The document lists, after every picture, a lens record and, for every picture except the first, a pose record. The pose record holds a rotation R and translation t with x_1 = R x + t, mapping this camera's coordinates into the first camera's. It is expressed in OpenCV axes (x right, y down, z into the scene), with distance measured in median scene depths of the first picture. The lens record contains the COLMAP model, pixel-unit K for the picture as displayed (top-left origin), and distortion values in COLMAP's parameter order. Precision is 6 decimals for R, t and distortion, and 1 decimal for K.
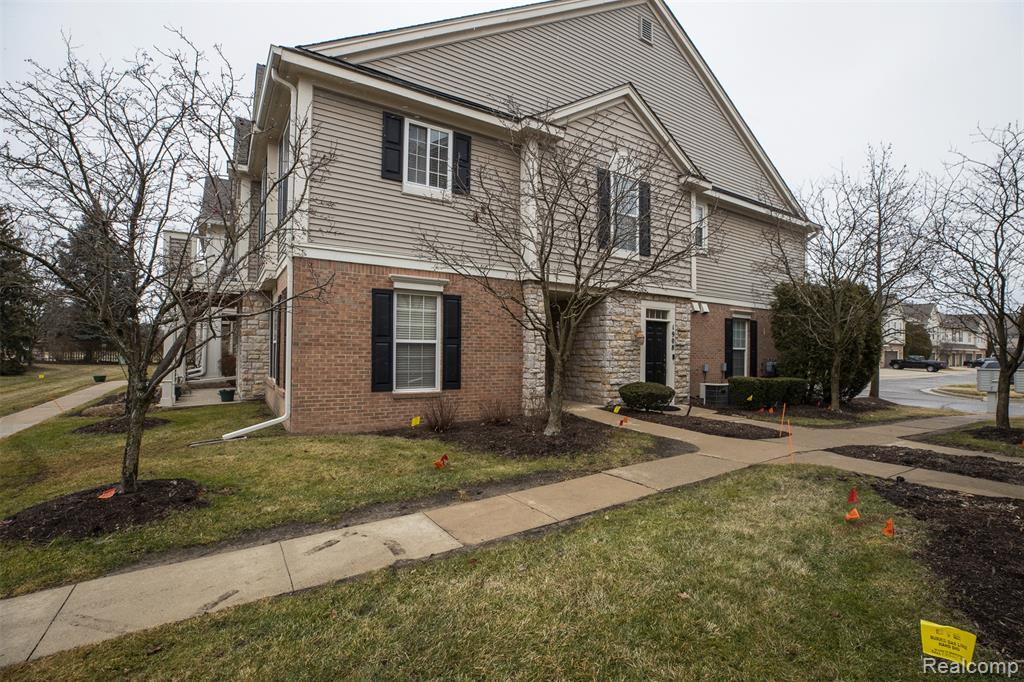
lens RADIAL K [[463.2, 0, 513.1], [0, 463.2, 342.3], [0, 0, 1]] dist [-0.018352, -0.000098]
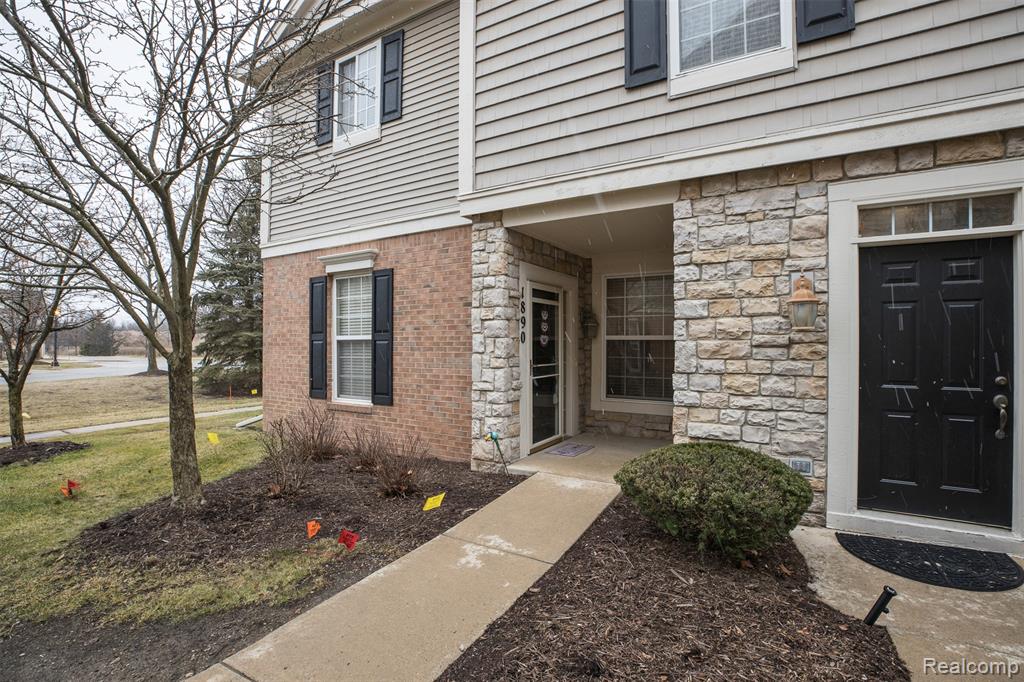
lens RADIAL K [[463.2, 0, 512.9], [0, 463.2, 343.5], [0, 0, 1]] dist [-0.018352, -0.000098]
pose [[0.467298, -0.022139, -0.883823, 0.551297], [0.016059, 0.999734, -0.016551, 0.022921], [0.883954, -0.006459, 0.467529, 0.814928]]
